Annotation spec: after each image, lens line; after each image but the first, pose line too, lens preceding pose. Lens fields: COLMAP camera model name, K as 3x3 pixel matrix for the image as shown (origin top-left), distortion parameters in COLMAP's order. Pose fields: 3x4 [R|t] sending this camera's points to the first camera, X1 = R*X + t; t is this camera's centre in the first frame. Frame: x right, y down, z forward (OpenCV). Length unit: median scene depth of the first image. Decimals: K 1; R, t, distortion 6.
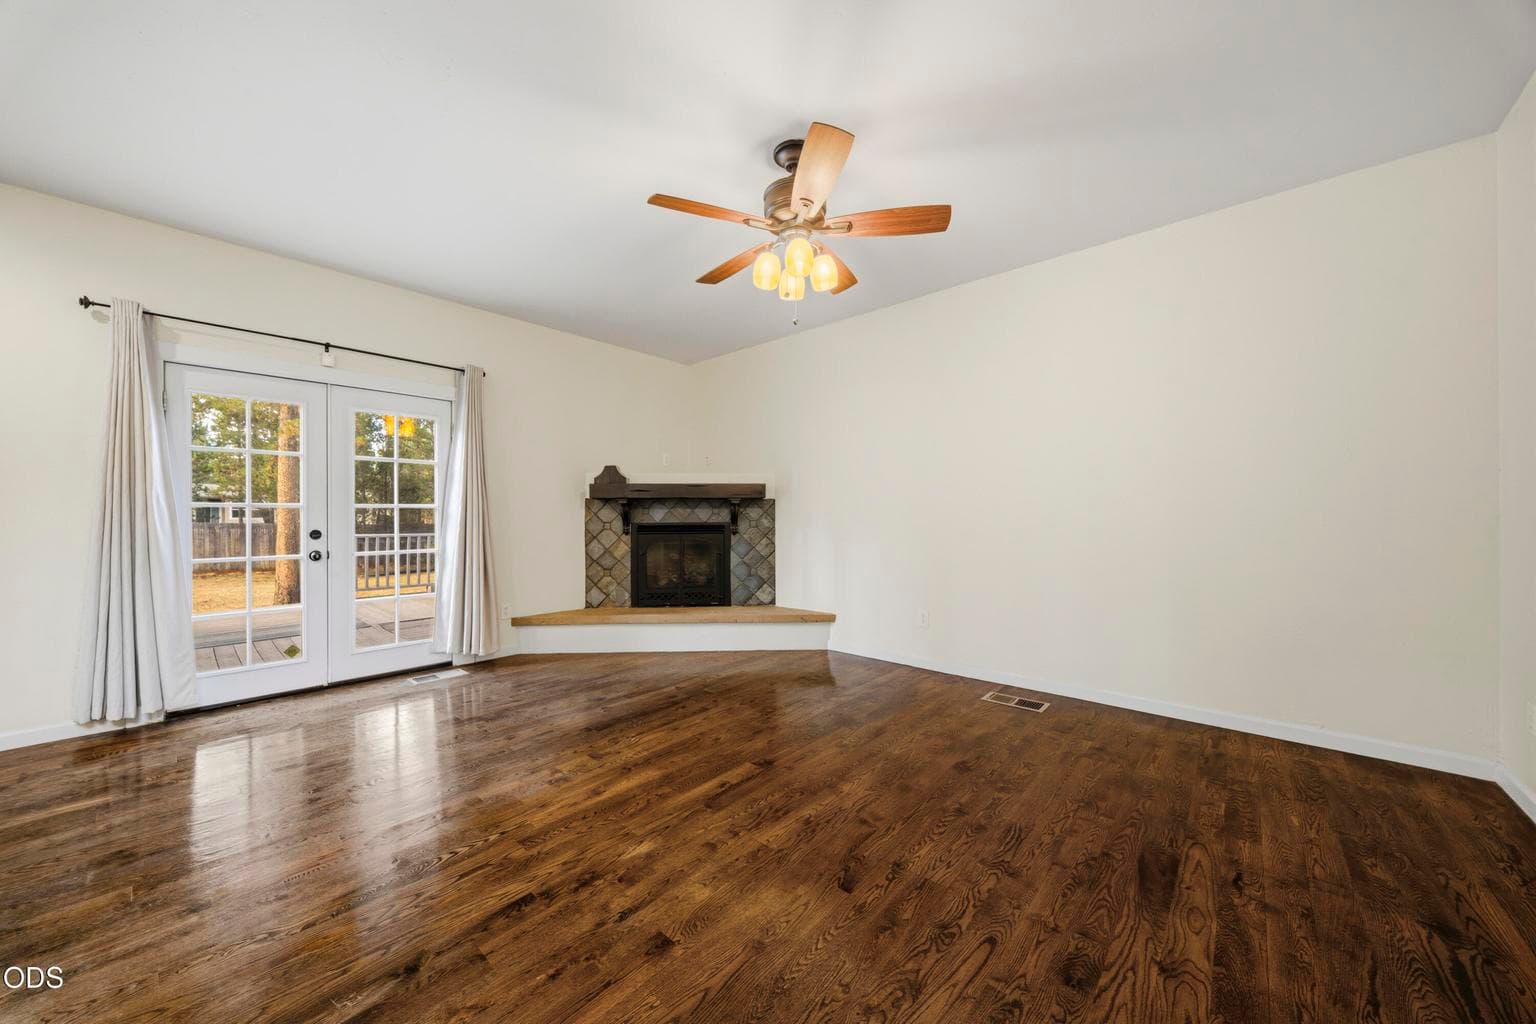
lens RADIAL K [[553.0, 0, 737.5], [0, 553.0, 511.4], [0, 0, 1]] dist [0.003166, -0.000165]
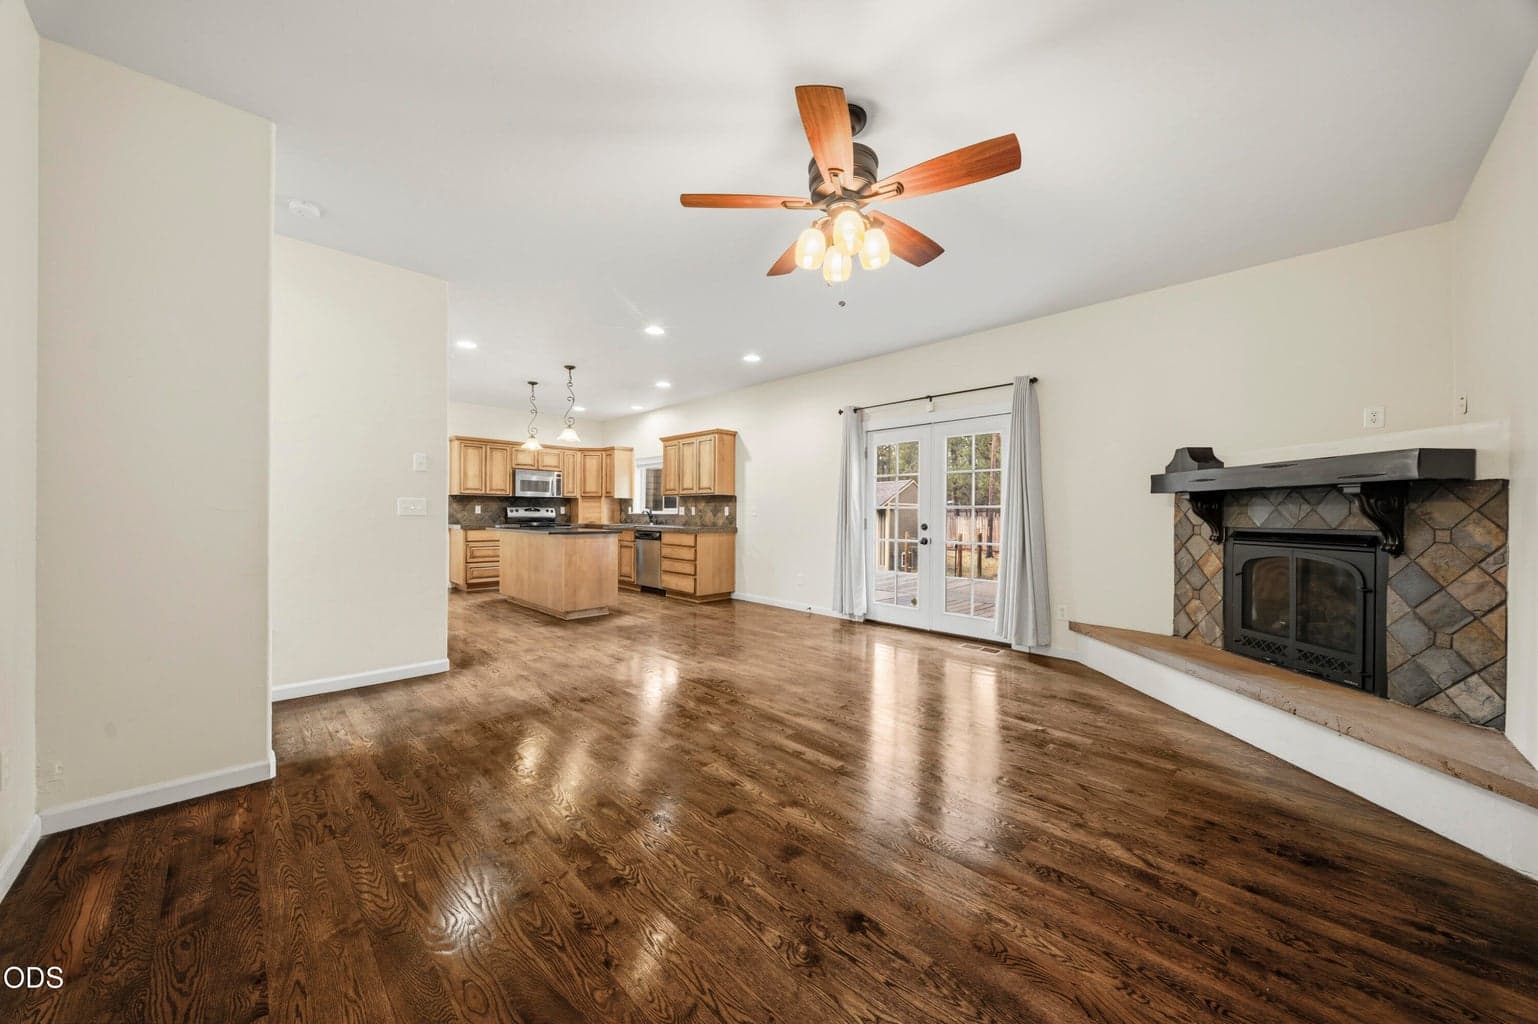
lens RADIAL K [[544.0, 0, 763.9], [0, 544.0, 509.1], [0, 0, 1]] dist [0.002782, 0.000003]
pose [[-0.052561, -0.007263, -0.998591, 0.597689], [-0.001091, 0.999973, -0.007216, 0.004713], [0.998617, 0.000710, -0.052568, 0.542928]]
